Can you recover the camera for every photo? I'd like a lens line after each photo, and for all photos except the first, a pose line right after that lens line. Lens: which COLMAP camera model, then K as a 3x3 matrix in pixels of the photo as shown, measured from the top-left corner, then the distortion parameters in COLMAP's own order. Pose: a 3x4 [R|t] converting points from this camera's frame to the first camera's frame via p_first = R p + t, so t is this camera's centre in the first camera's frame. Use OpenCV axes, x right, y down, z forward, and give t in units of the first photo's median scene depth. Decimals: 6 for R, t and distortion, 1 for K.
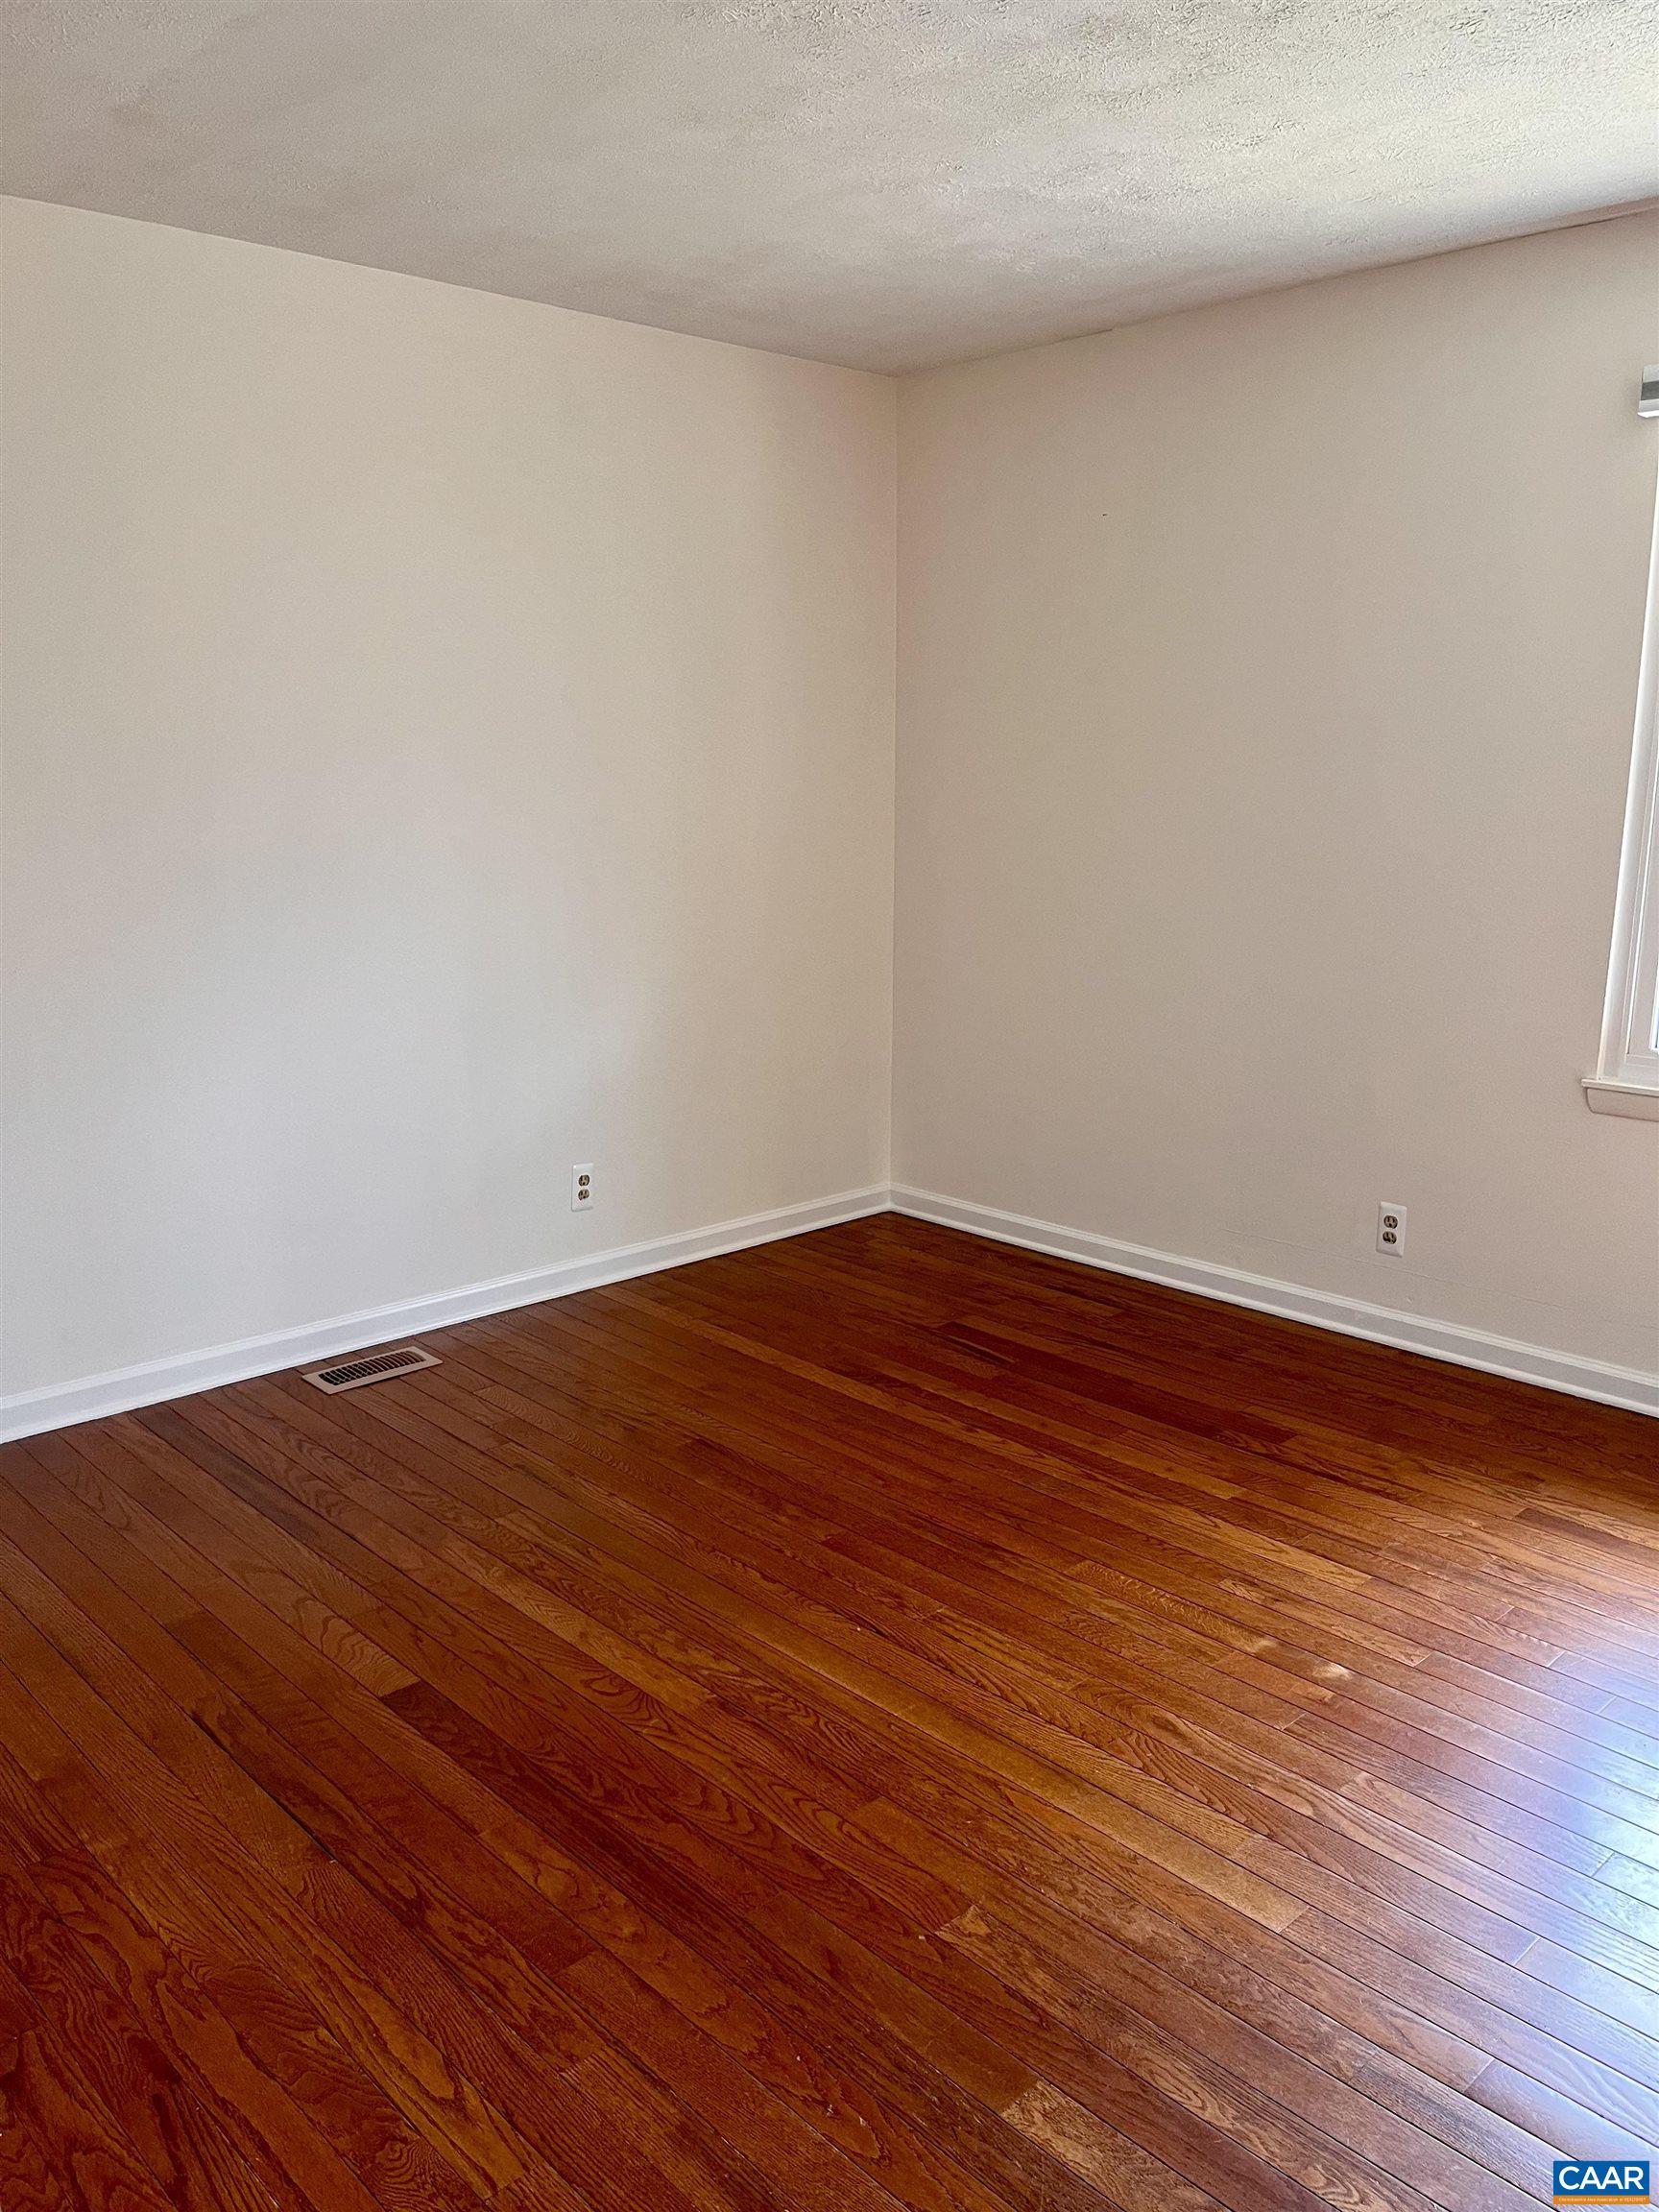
lens RADIAL K [[1687.4, 0, 816.9], [0, 1687.4, 1102.7], [0, 0, 1]] dist [0.028476, -0.014573]
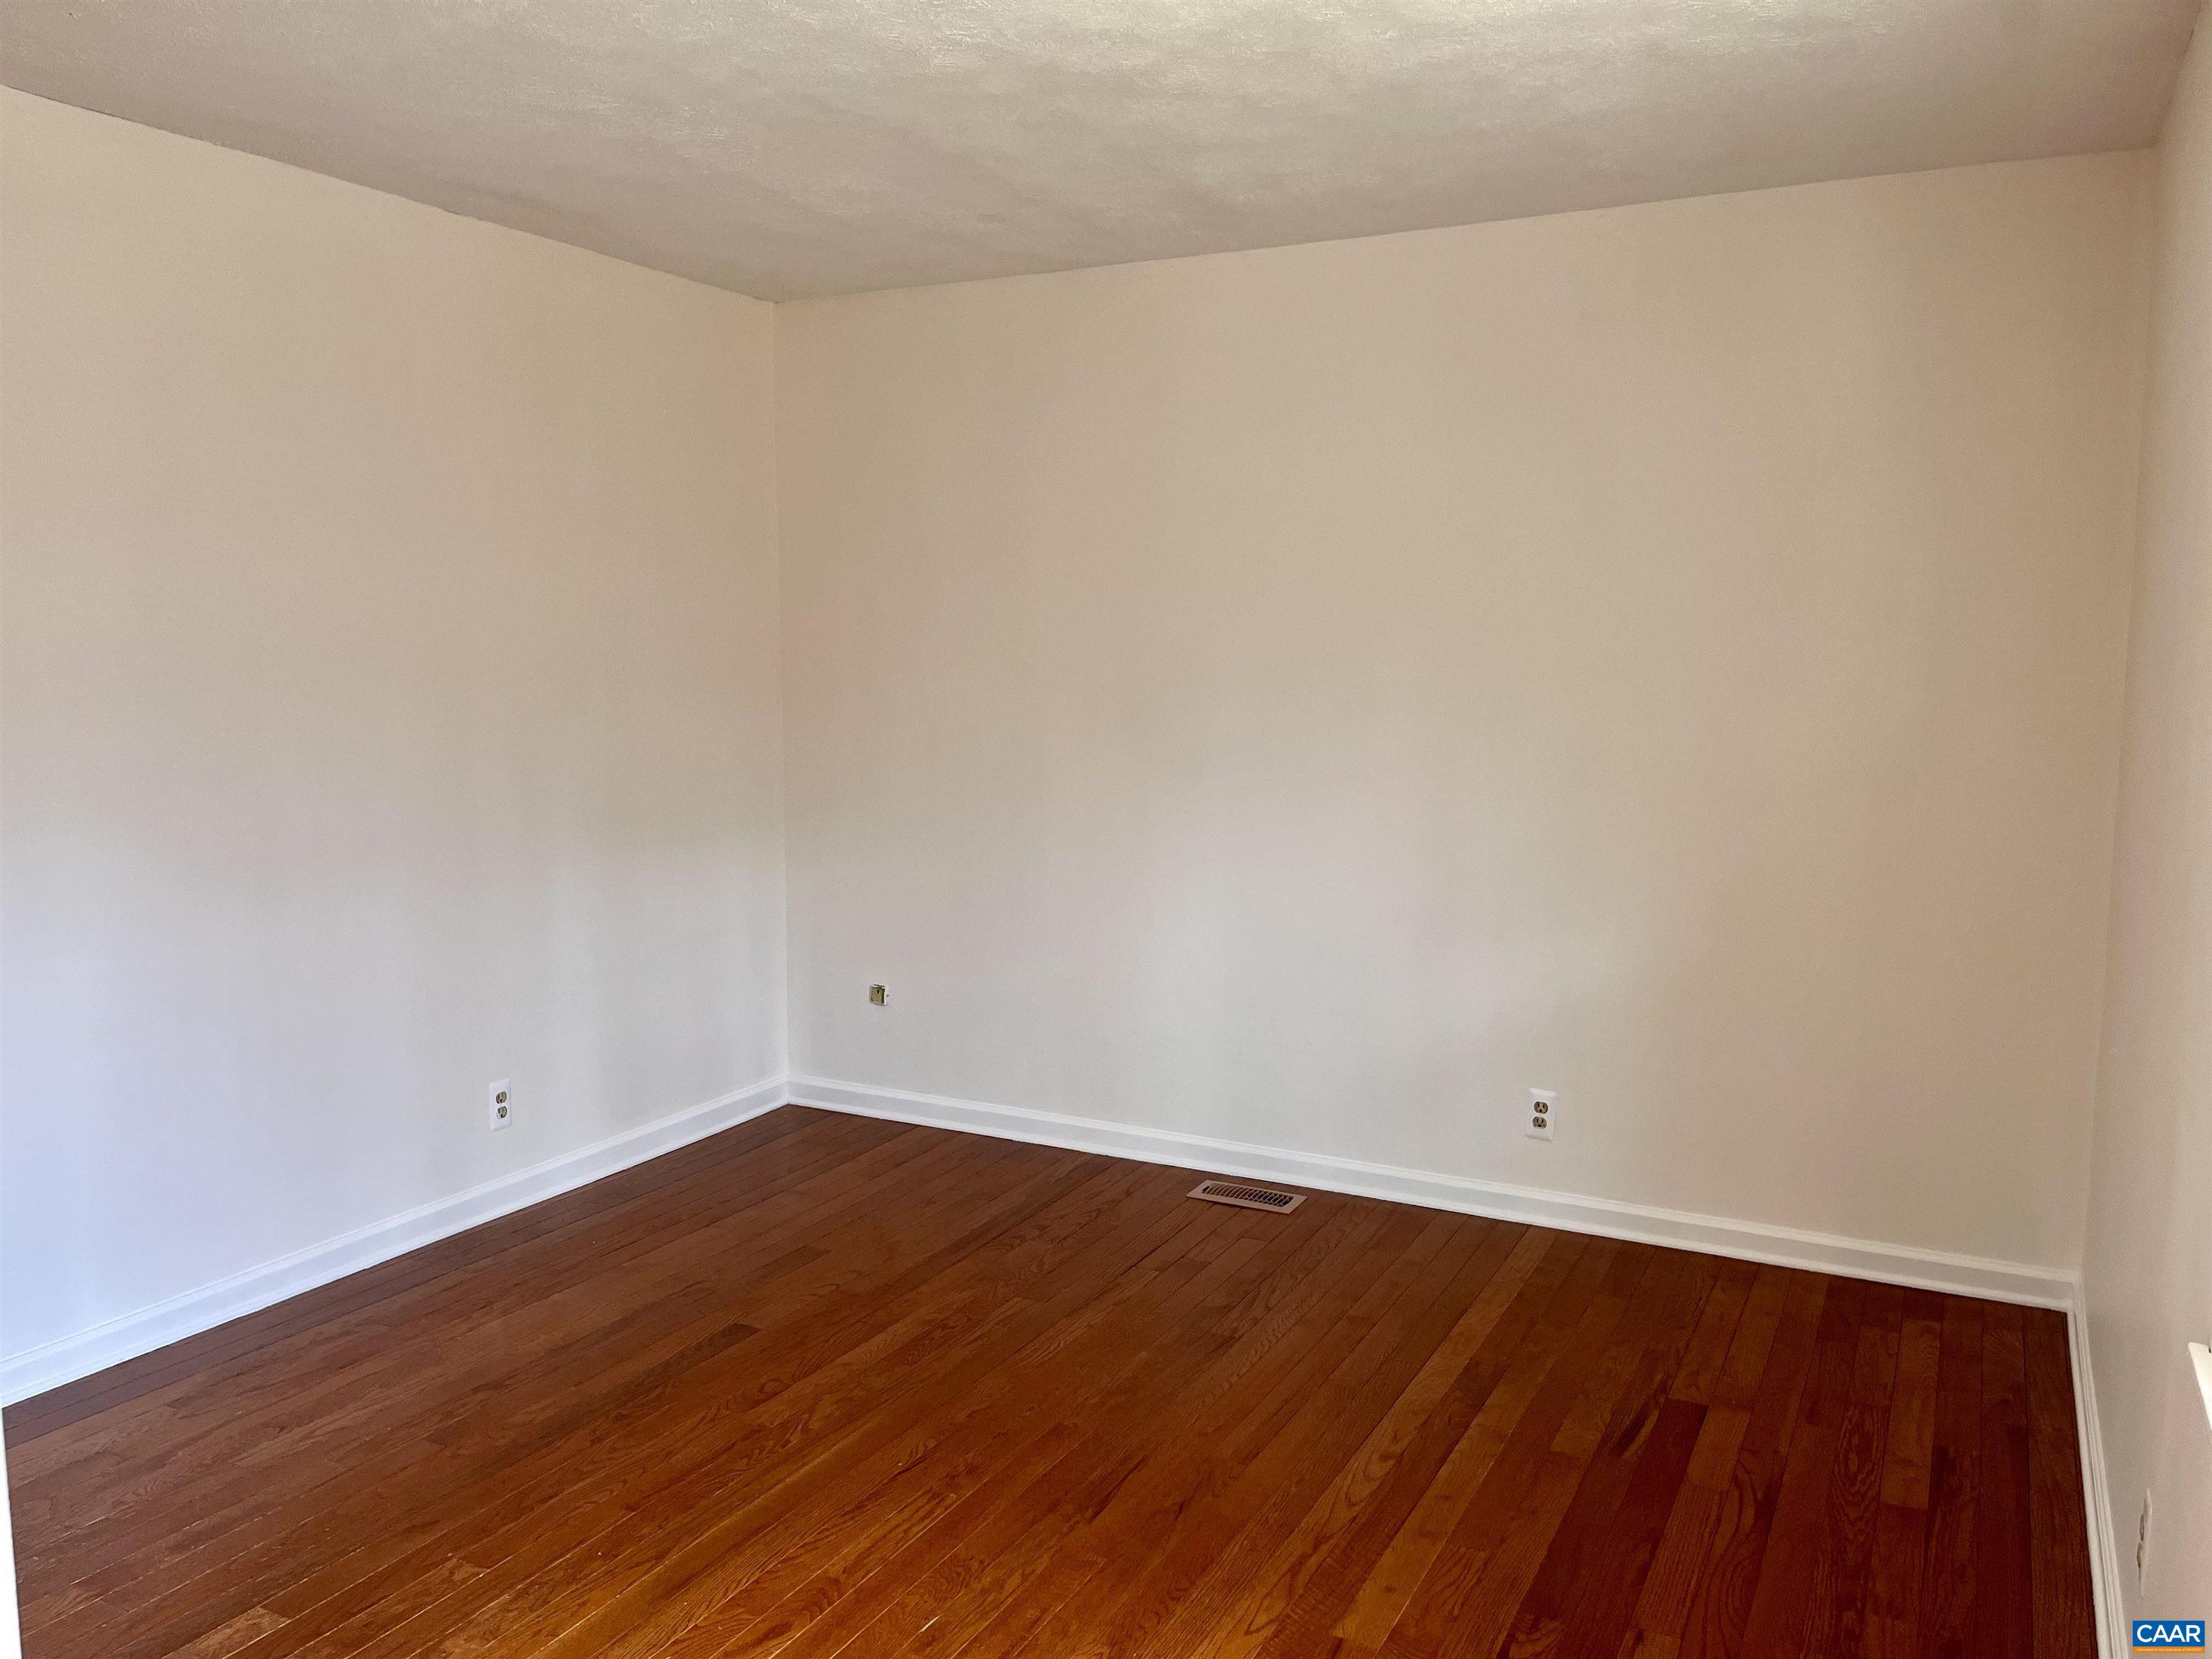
lens RADIAL K [[1687.4, 0, 1096.2], [0, 1687.4, 828.5], [0, 0, 1]] dist [0.028476, -0.014573]
pose [[0.332977, 0.108059, -0.936723, 0.812361], [-0.196542, 0.979546, 0.043134, -0.123898], [0.922224, 0.169743, 0.347405, 0.524433]]
